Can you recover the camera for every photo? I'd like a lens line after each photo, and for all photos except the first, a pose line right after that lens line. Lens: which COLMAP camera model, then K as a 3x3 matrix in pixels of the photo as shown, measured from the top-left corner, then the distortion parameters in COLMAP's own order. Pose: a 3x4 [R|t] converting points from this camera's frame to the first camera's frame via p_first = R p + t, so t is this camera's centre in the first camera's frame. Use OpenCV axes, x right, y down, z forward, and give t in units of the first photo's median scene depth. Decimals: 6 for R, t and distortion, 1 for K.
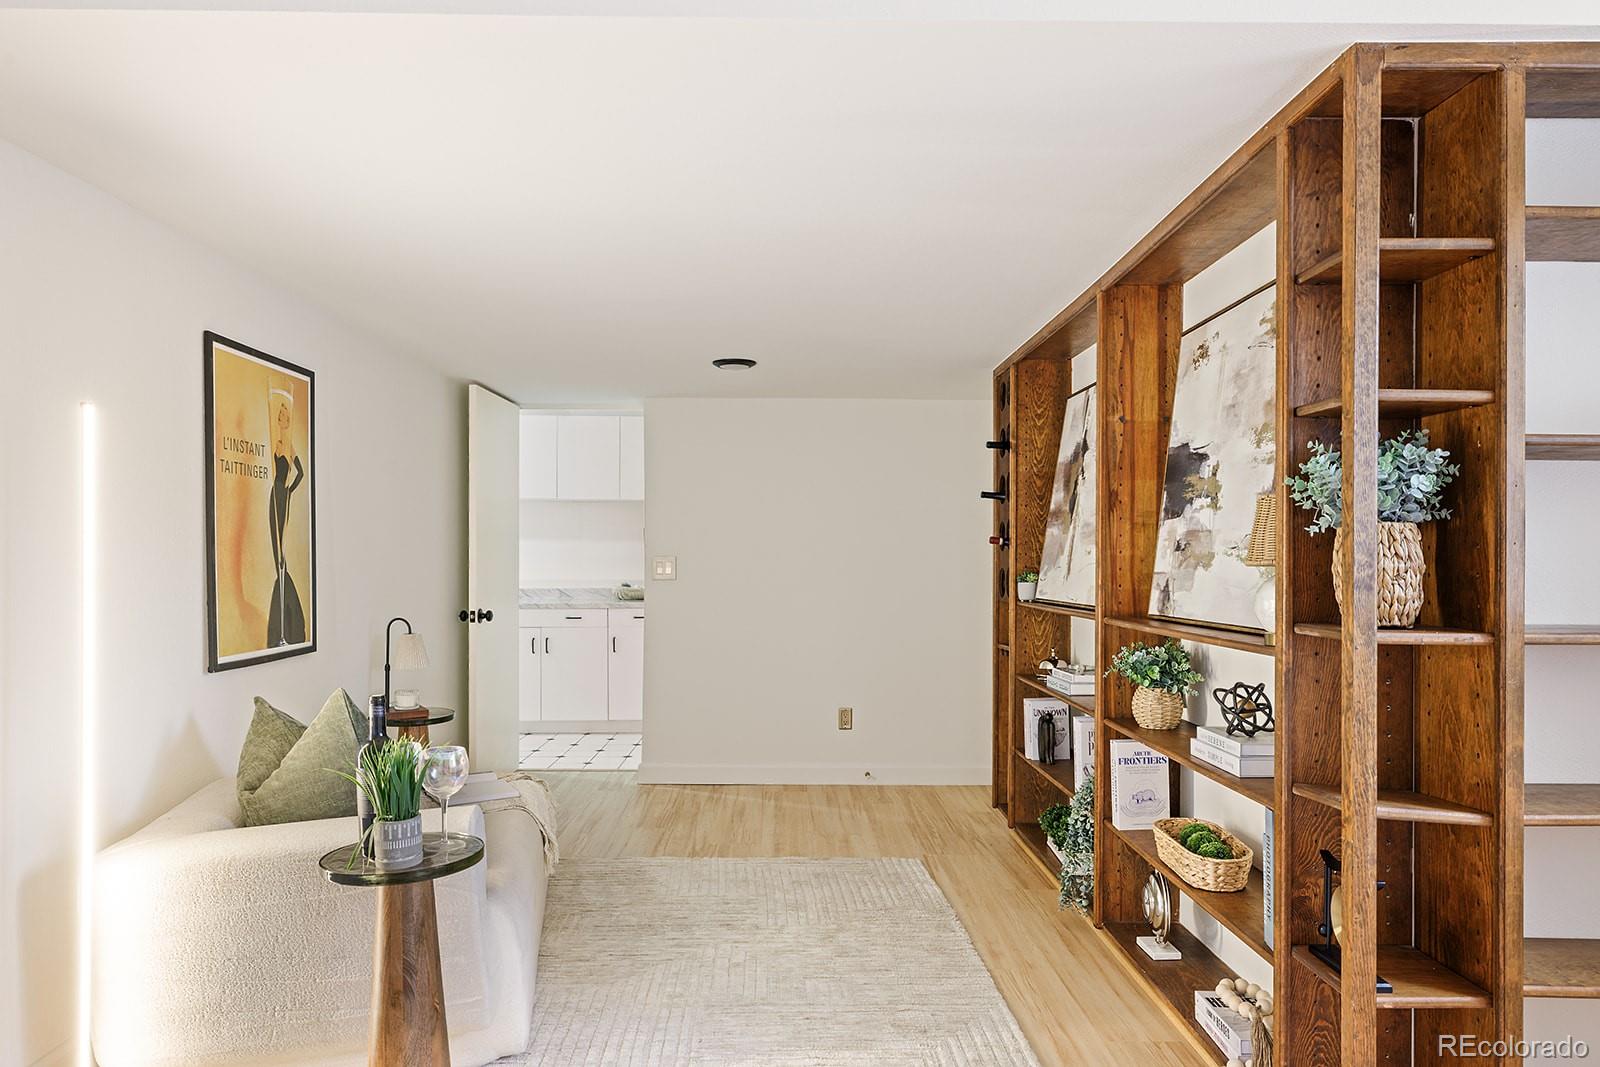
lens RADIAL K [[1021.0, 0, 798.1], [0, 1021.0, 556.7], [0, 0, 1]] dist [-0.000068, -0.000037]
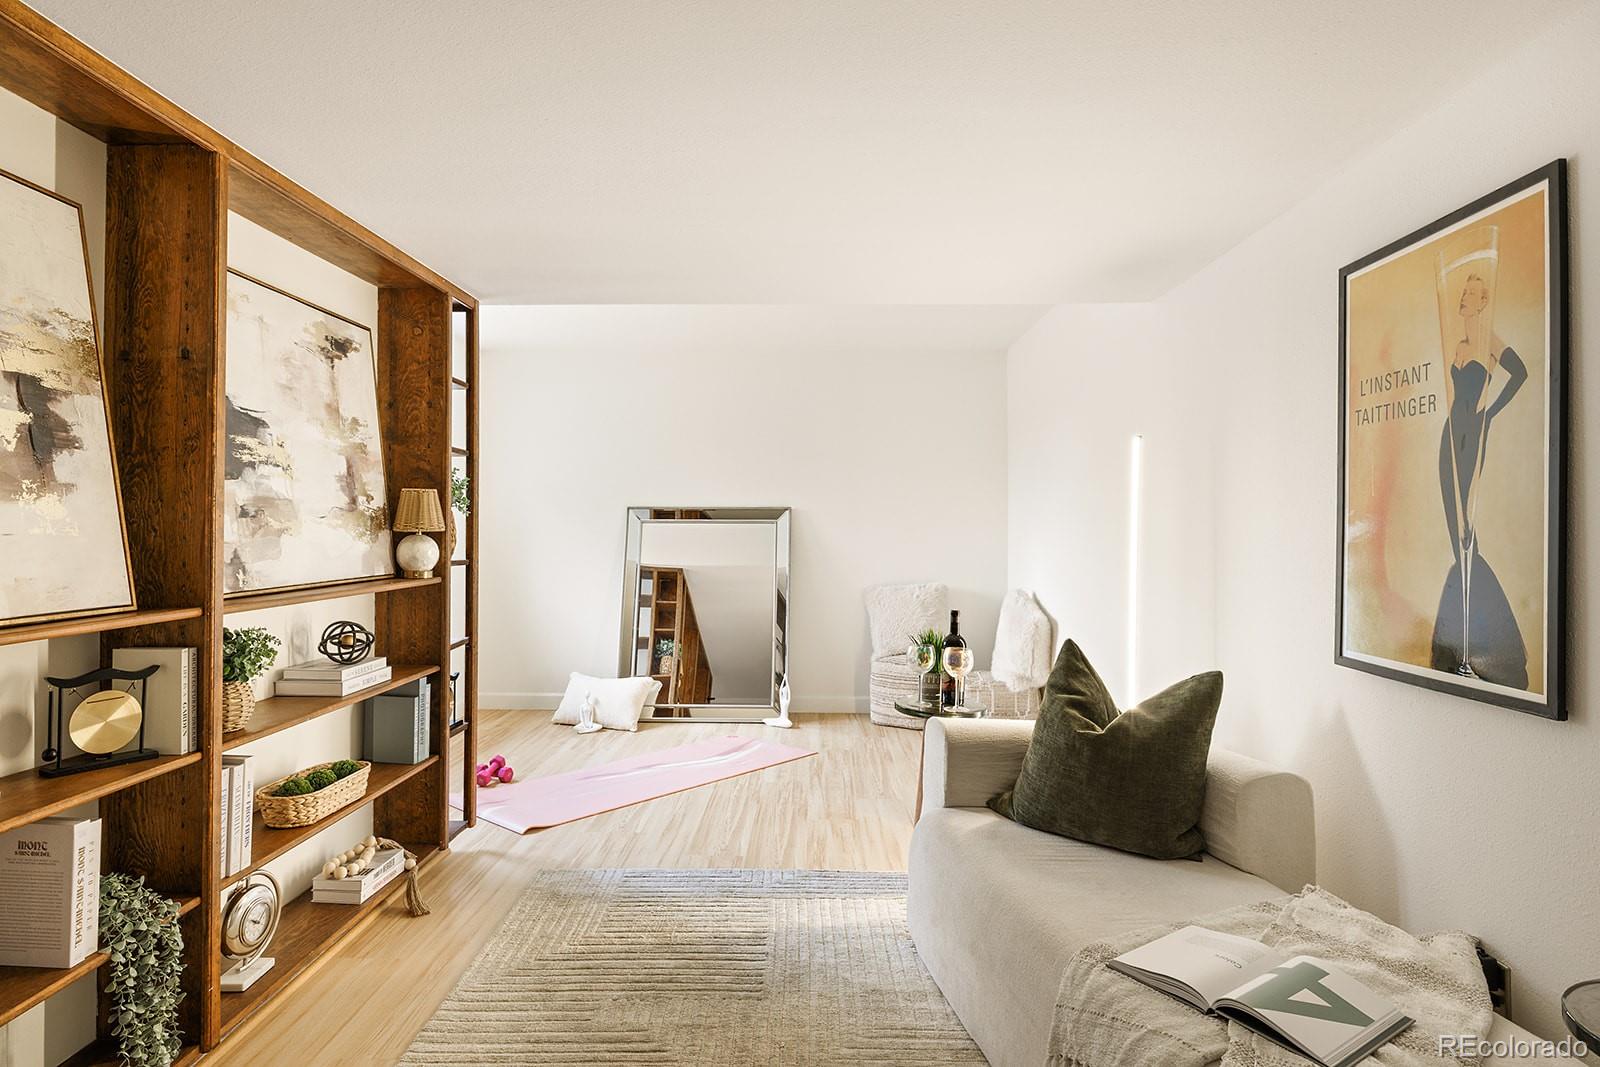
lens RADIAL K [[926.5, 0, 800.0], [0, 926.5, 533.5], [0, 0, 1]] dist [0.000056, 0.000020]
pose [[-0.999364, -0.005315, 0.035265, -0.143079], [-0.005209, 0.999982, 0.003088, 0.003150], [-0.035281, 0.002902, -0.999373, 1.737192]]
